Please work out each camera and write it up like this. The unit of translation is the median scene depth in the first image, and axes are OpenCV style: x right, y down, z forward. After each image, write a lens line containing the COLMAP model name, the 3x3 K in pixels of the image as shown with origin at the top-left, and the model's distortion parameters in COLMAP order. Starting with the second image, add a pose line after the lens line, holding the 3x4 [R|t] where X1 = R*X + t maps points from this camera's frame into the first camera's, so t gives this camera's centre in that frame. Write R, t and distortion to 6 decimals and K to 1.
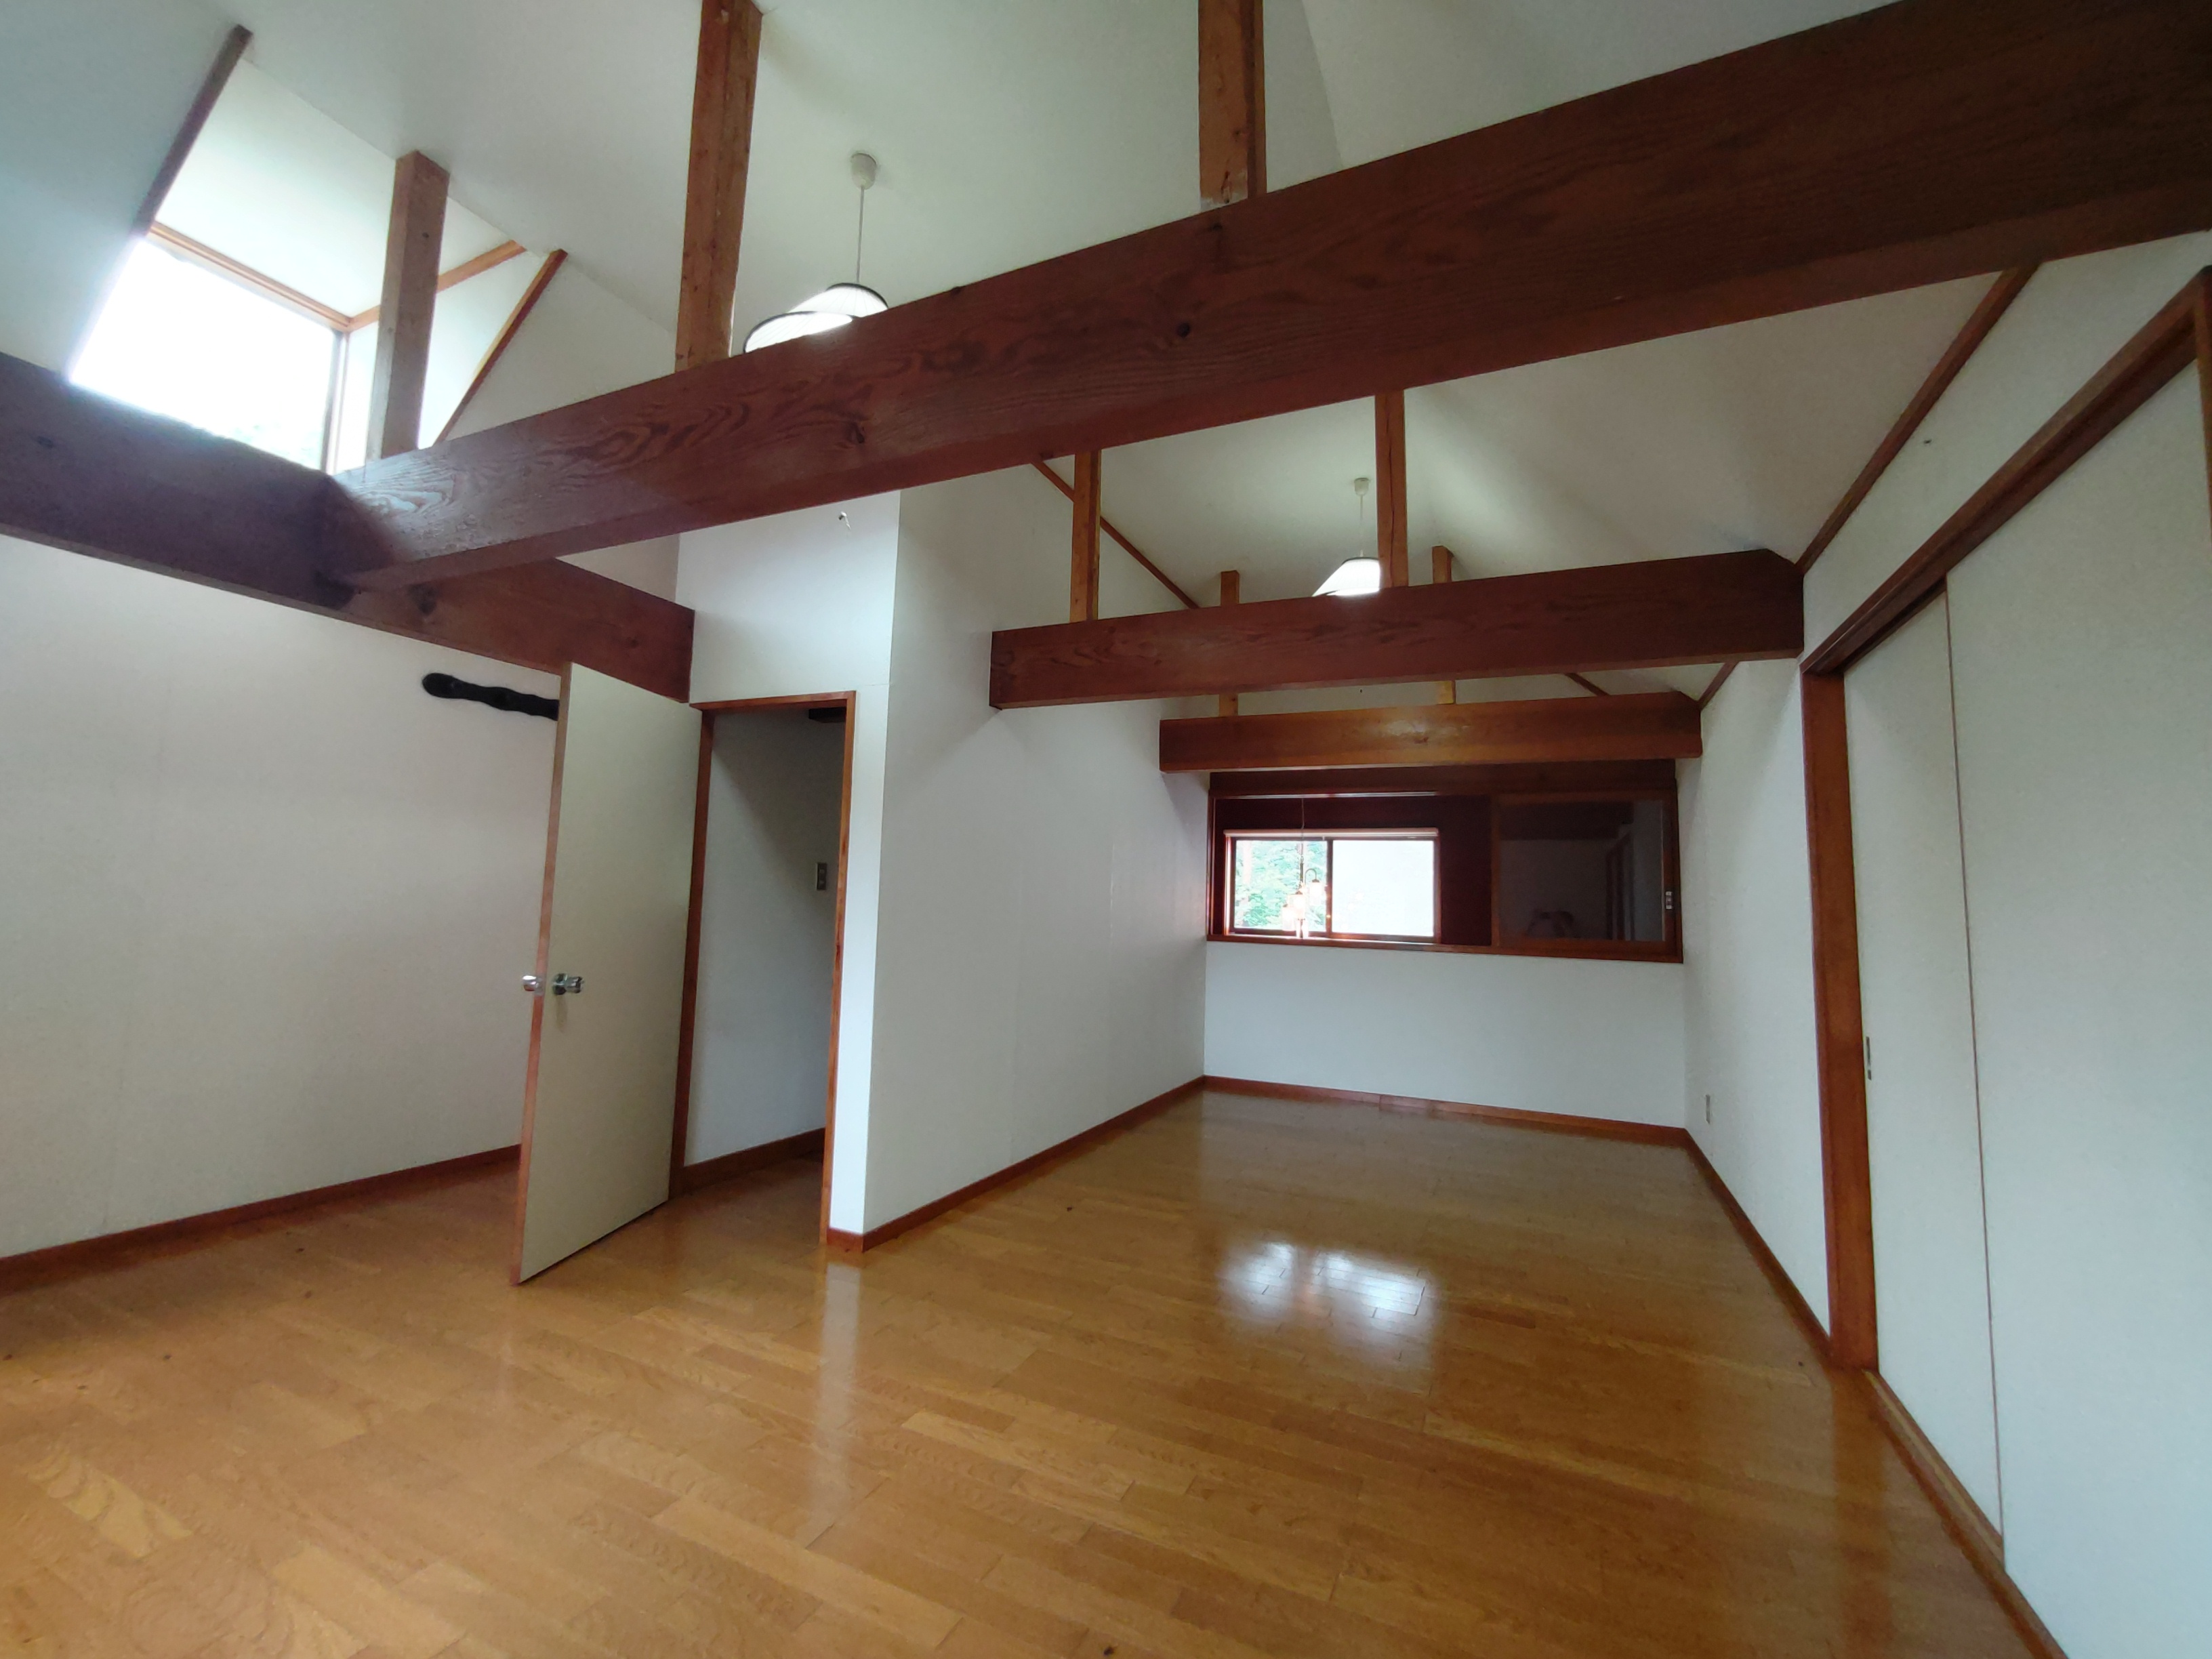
lens RADIAL K [[937.2, 0, 1103.5], [0, 937.2, 823.9], [0, 0, 1]] dist [-0.002240, 0.002737]
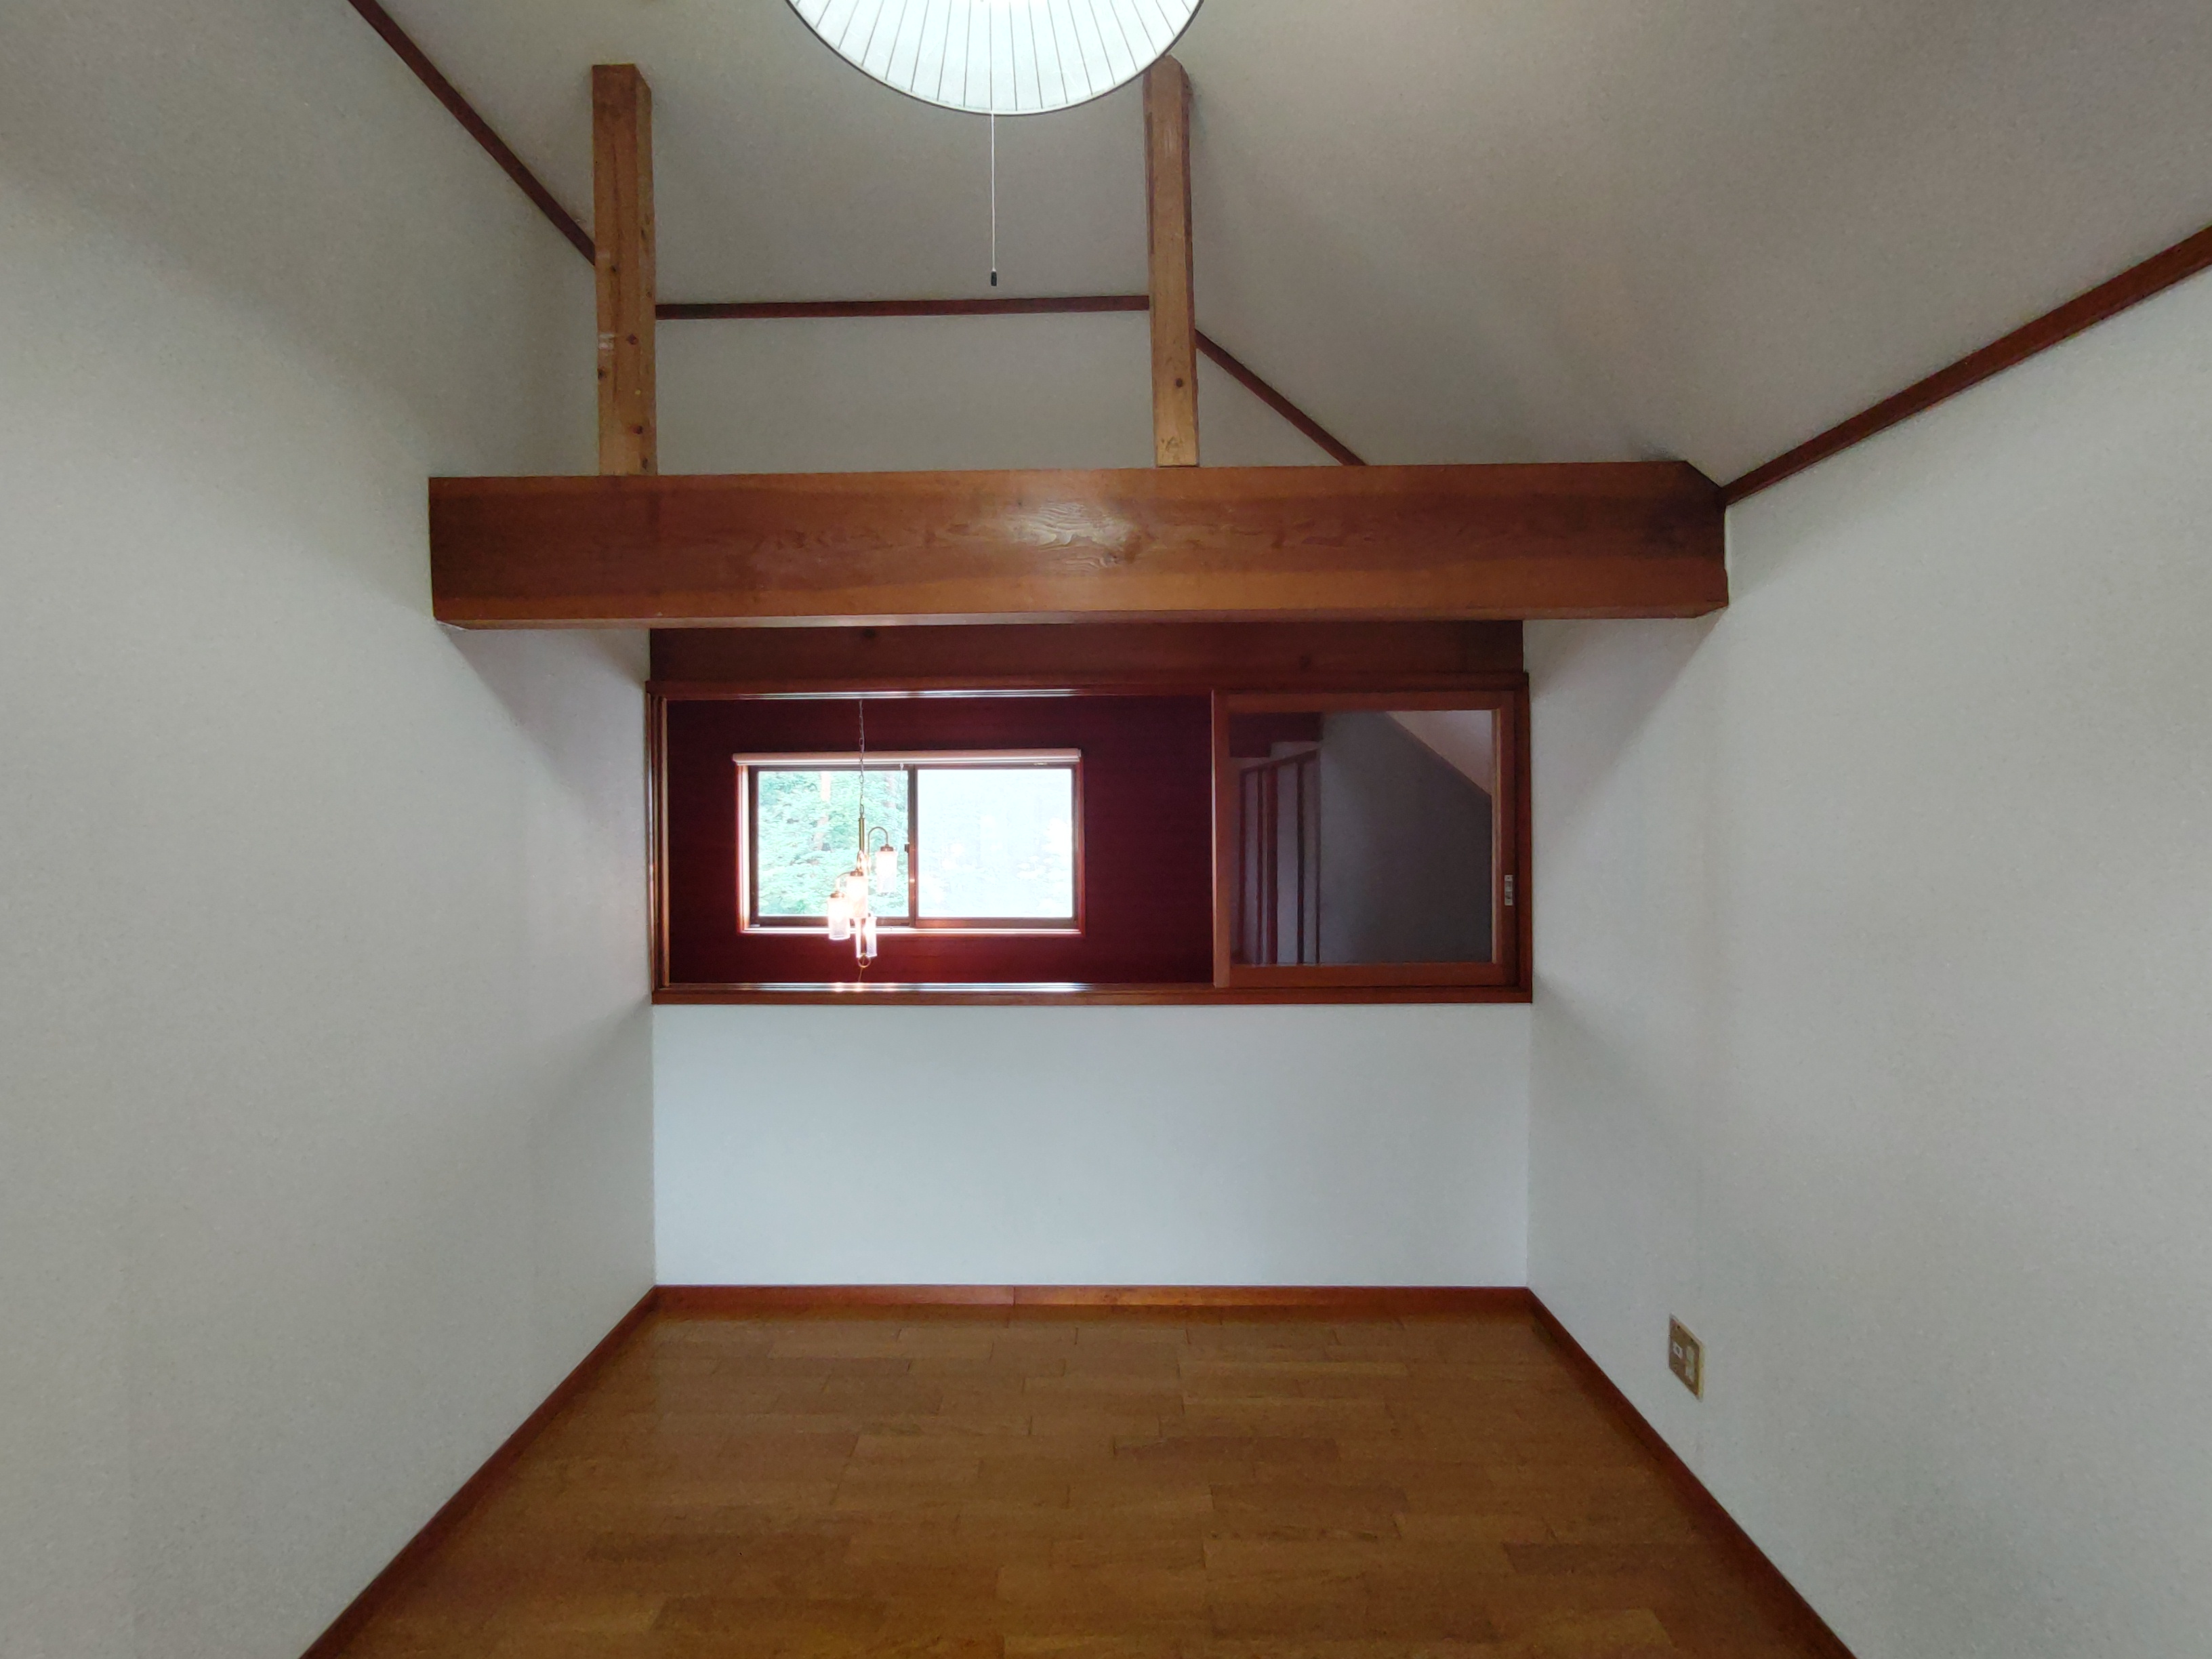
lens RADIAL K [[937.2, 0, 1104.8], [0, 937.2, 833.3], [0, 0, 1]] dist [-0.002240, 0.002737]
pose [[0.908511, -0.044654, 0.415468, 0.105495], [-0.001644, 0.993884, 0.110415, -0.009392], [-0.417858, -0.100996, 0.902881, 0.413268]]
